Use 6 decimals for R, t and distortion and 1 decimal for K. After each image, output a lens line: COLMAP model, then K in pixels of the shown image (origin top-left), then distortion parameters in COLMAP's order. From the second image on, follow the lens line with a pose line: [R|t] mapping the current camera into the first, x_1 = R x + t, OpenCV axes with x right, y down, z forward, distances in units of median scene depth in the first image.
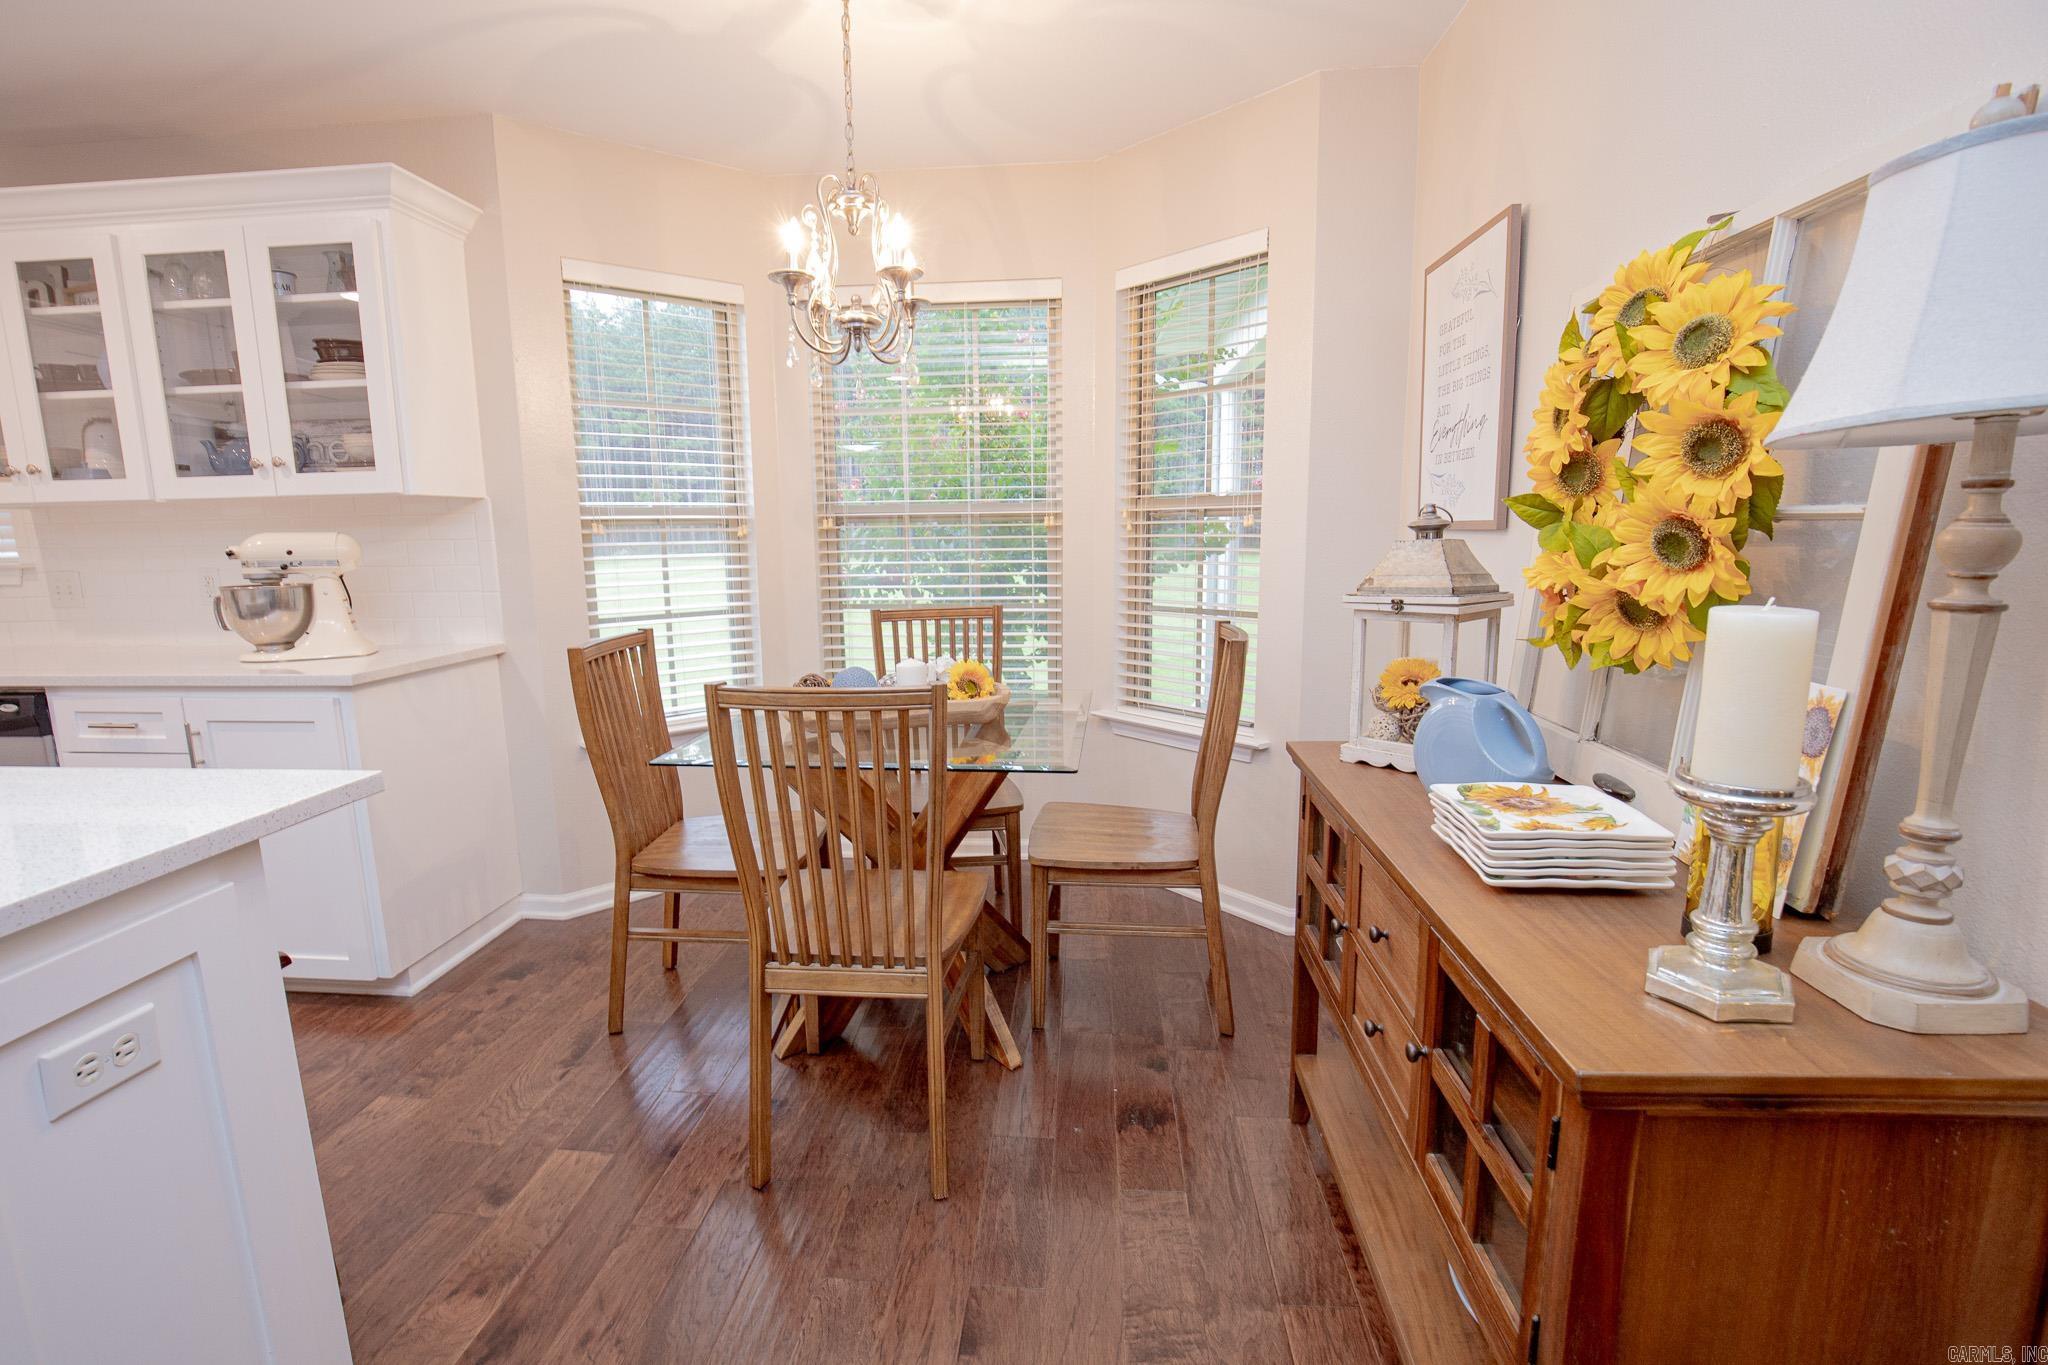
lens RADIAL K [[940.6, 0, 1009.3], [0, 940.6, 695.9], [0, 0, 1]] dist [-0.037172, 0.007559]
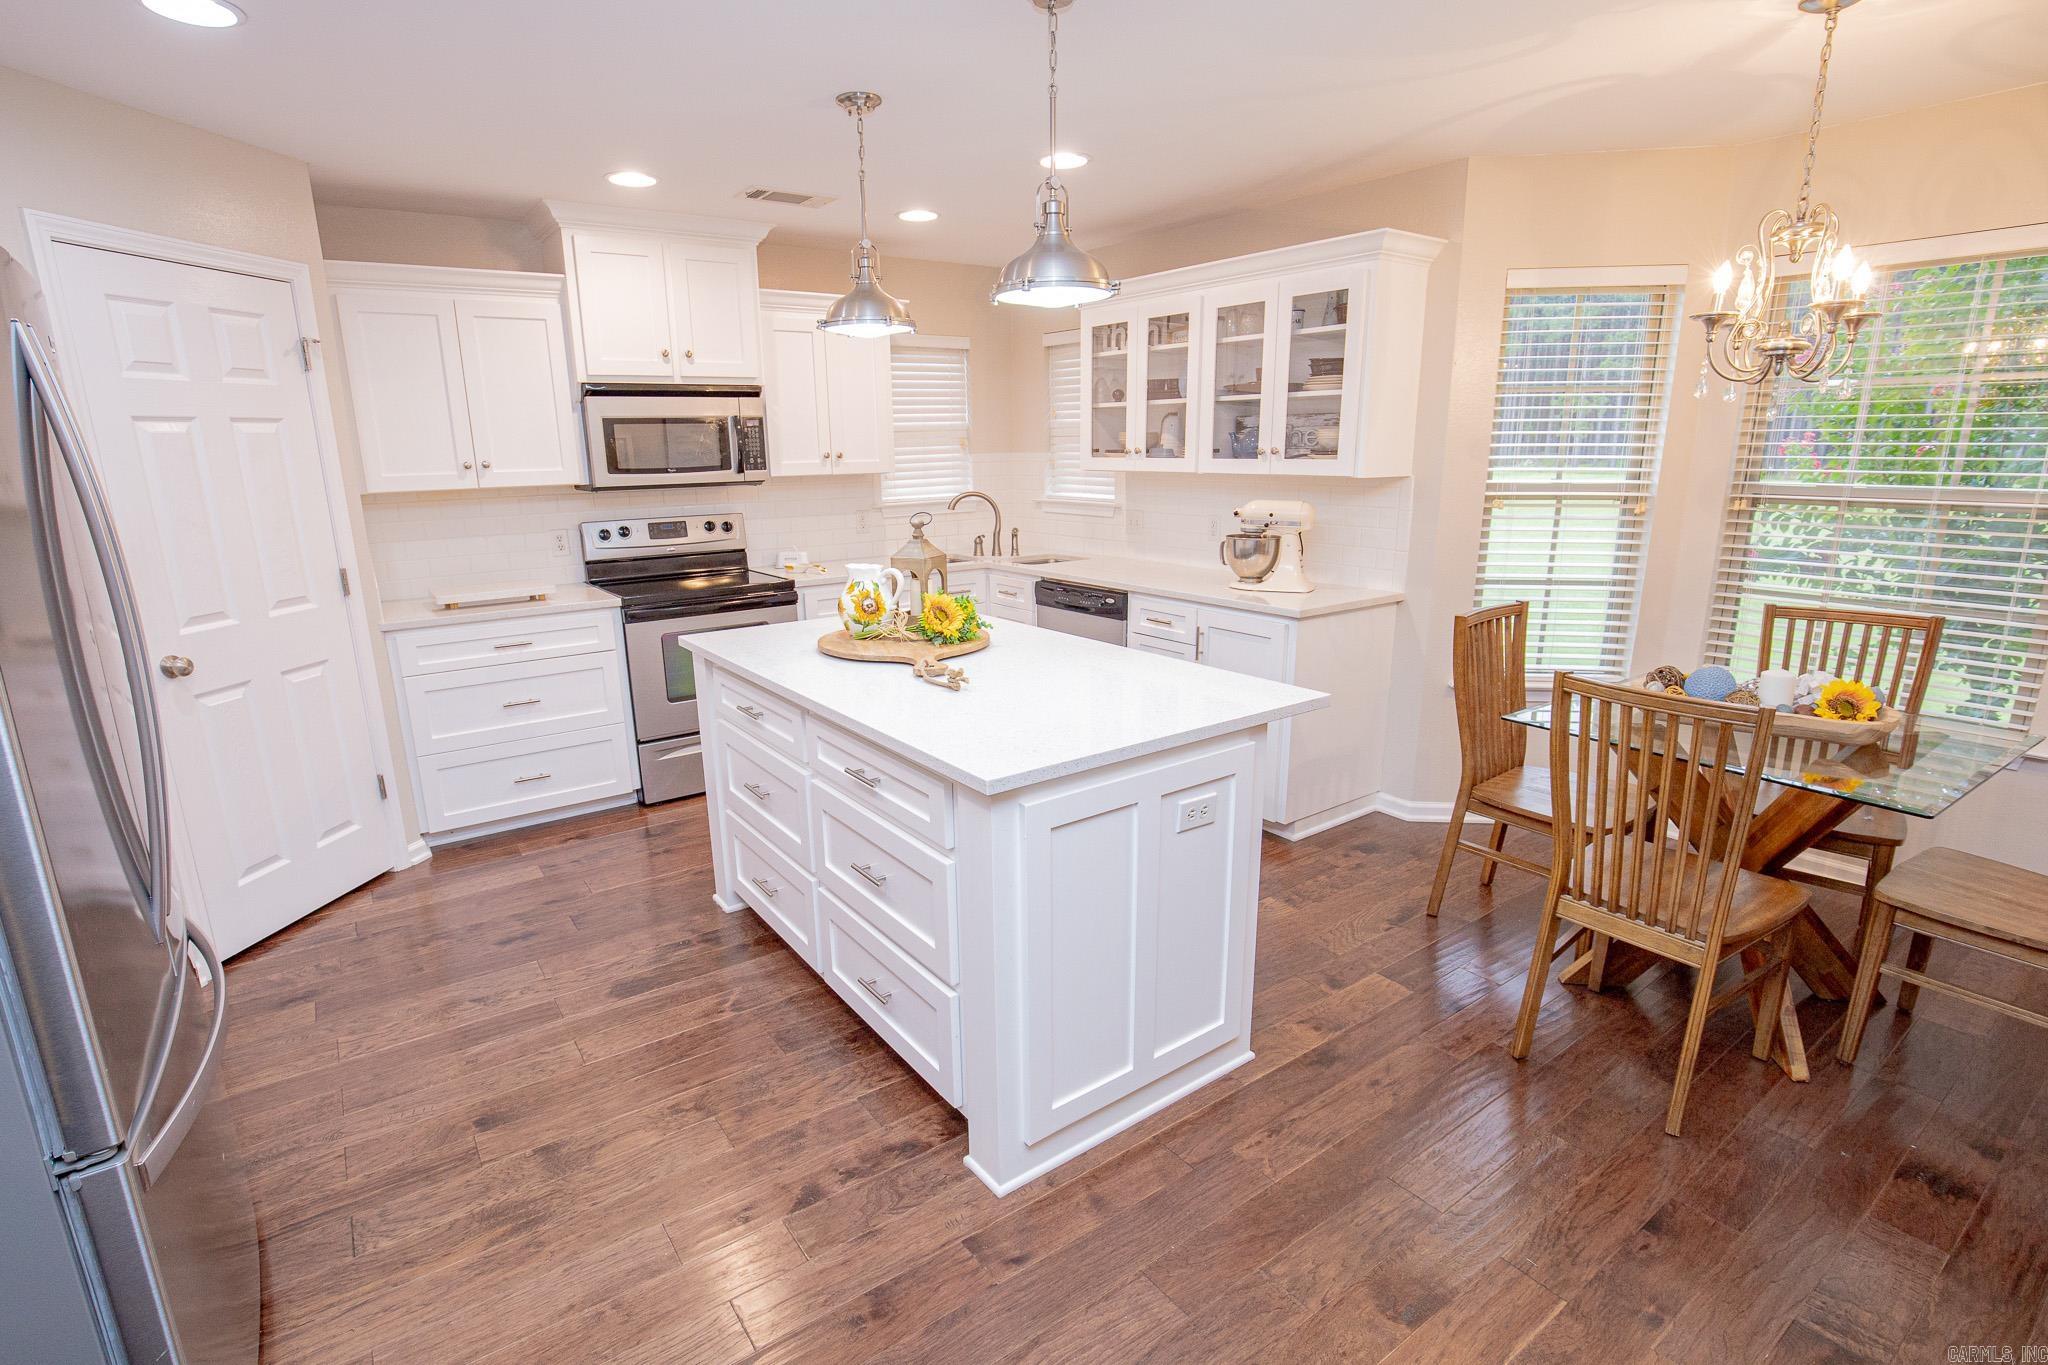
lens RADIAL K [[983.4, 0, 1002.3], [0, 983.4, 689.4], [0, 0, 1]] dist [-0.028333, 0.001104]
pose [[0.643433, 0.191218, -0.741235, 0.122614], [-0.129917, 0.981530, 0.140432, -0.050327], [0.754397, 0.005940, 0.656391, -0.303866]]
